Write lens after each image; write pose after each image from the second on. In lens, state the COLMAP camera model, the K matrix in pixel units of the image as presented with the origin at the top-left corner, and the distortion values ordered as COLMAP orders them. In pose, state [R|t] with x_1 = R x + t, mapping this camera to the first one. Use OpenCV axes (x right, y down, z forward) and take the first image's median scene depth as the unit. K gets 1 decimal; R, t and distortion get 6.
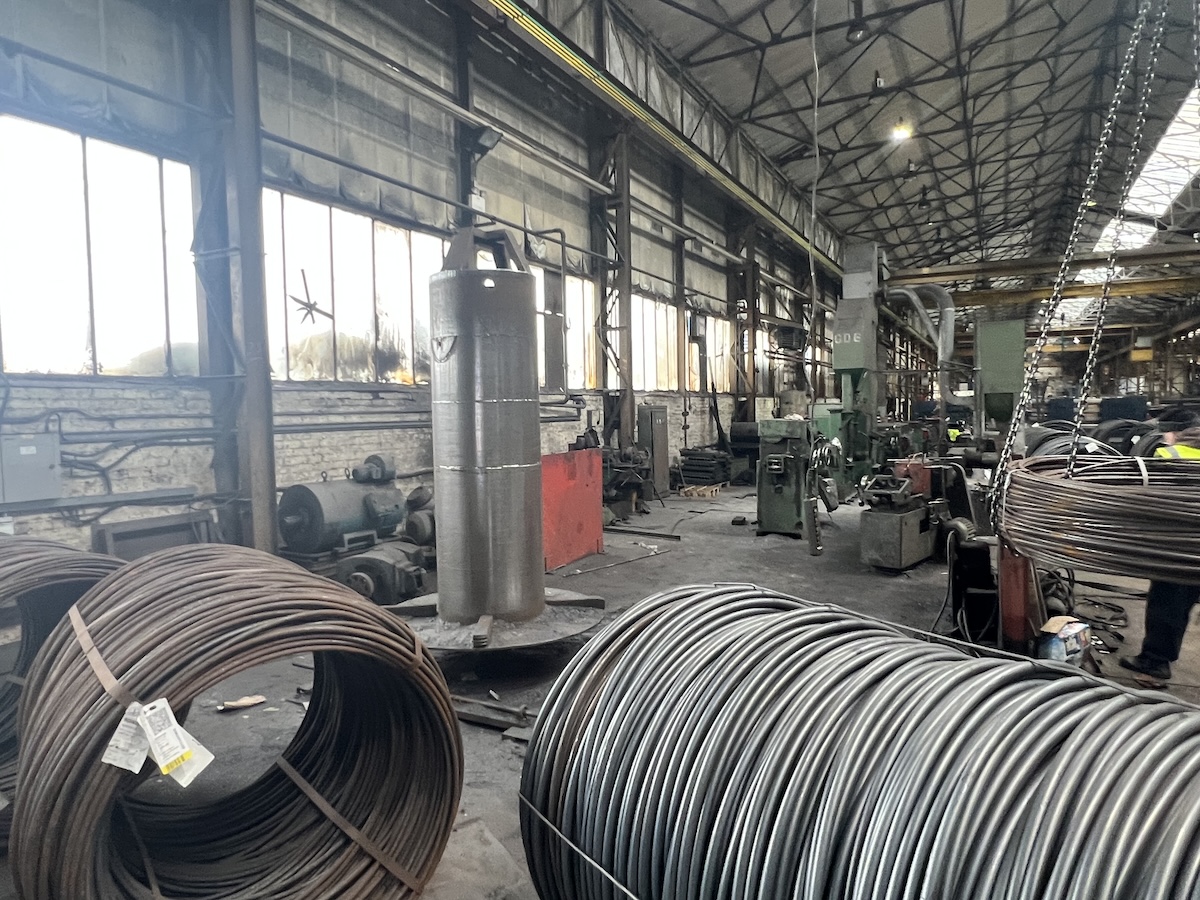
lens RADIAL K [[755.8, 0, 597.2], [0, 755.8, 448.3], [0, 0, 1]] dist [0.001022, -0.003045]
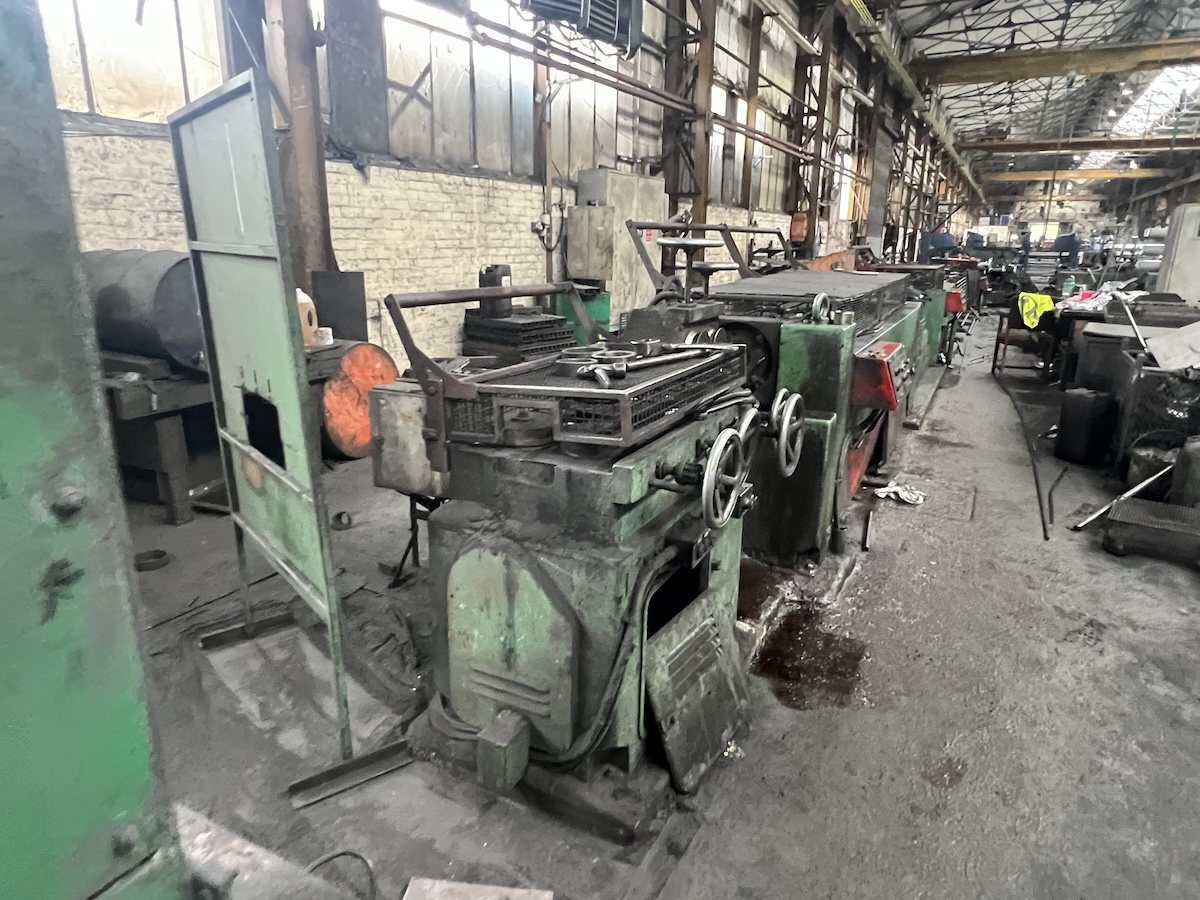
lens RADIAL K [[755.8, 0, 599.5], [0, 755.8, 453.4], [0, 0, 1]] dist [0.001022, -0.003045]
pose [[0.999531, 0.027600, 0.013290, 0.409018], [-0.029869, 0.974394, 0.222856, -0.032137], [-0.006799, -0.223148, 0.974761, 0.982125]]
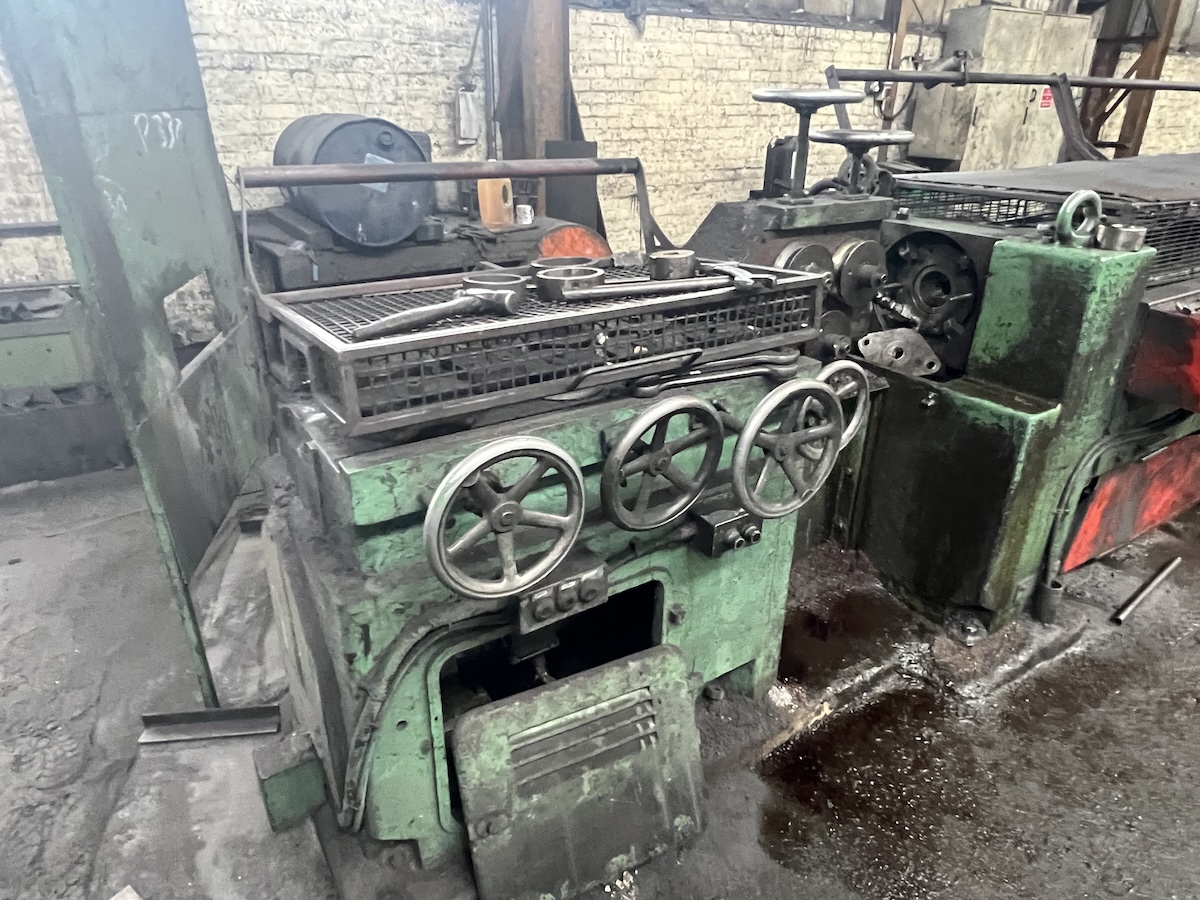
lens RADIAL K [[755.8, 0, 598.5], [0, 755.8, 452.1], [0, 0, 1]] dist [0.001022, -0.003045]
pose [[0.870373, 0.227148, -0.436869, 0.422901], [-0.047806, 0.922028, 0.384161, -0.032728], [0.490067, -0.313478, 0.813367, 0.998144]]
